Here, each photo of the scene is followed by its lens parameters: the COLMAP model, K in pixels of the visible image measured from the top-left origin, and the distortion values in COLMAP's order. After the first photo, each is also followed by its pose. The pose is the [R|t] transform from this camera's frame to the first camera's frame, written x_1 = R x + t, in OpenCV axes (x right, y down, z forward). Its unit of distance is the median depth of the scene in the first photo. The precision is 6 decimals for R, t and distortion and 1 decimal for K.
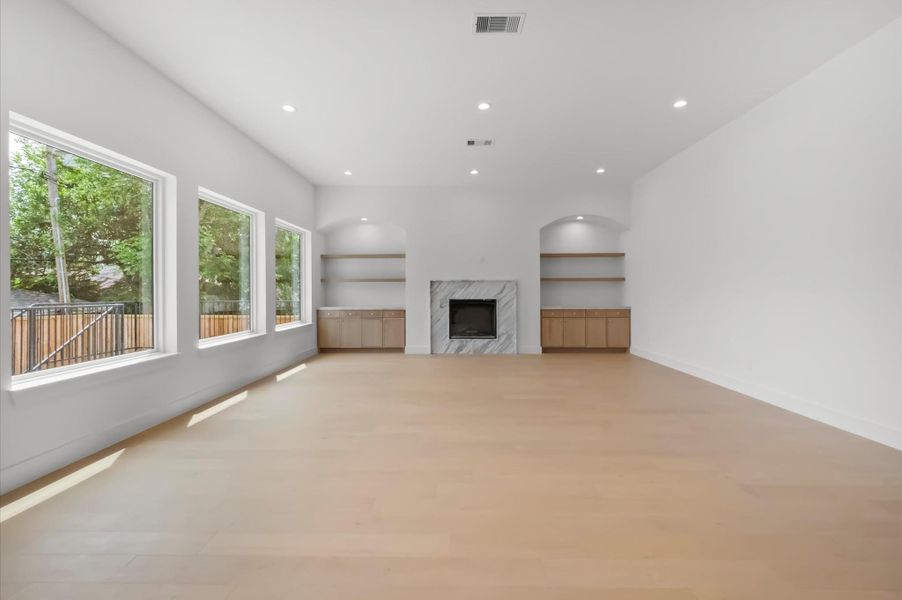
lens RADIAL K [[402.6, 0, 451.3], [0, 402.6, 294.1], [0, 0, 1]] dist [-0.000604, -0.000088]
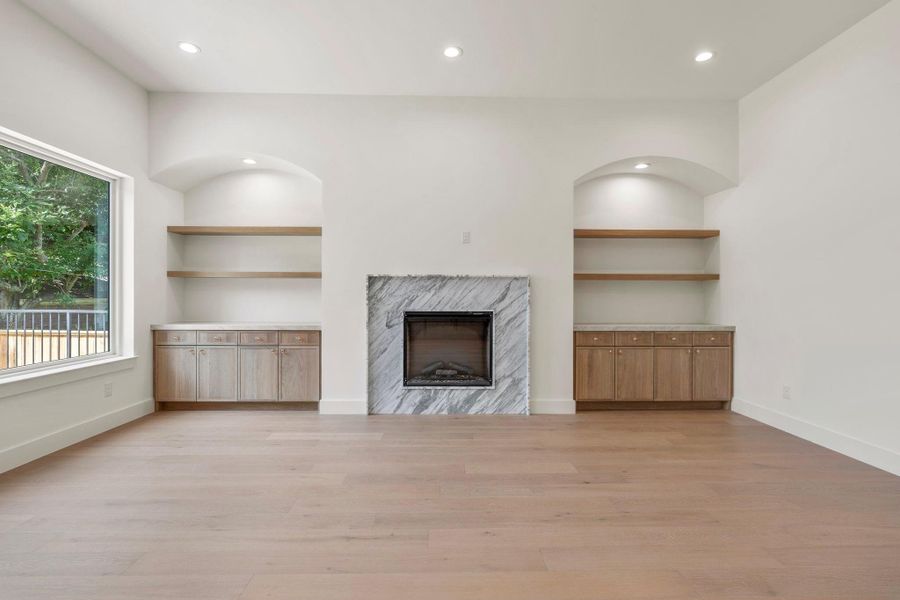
lens RADIAL K [[545.3, 0, 450.0], [0, 545.3, 300.0], [0, 0, 1]] dist [0.000293, 0.000001]
pose [[0.997546, 0.007320, 0.069629, 0.005451], [-0.007080, 0.999968, -0.003688, -0.000008], [-0.069654, 0.003186, 0.997566, 0.280409]]
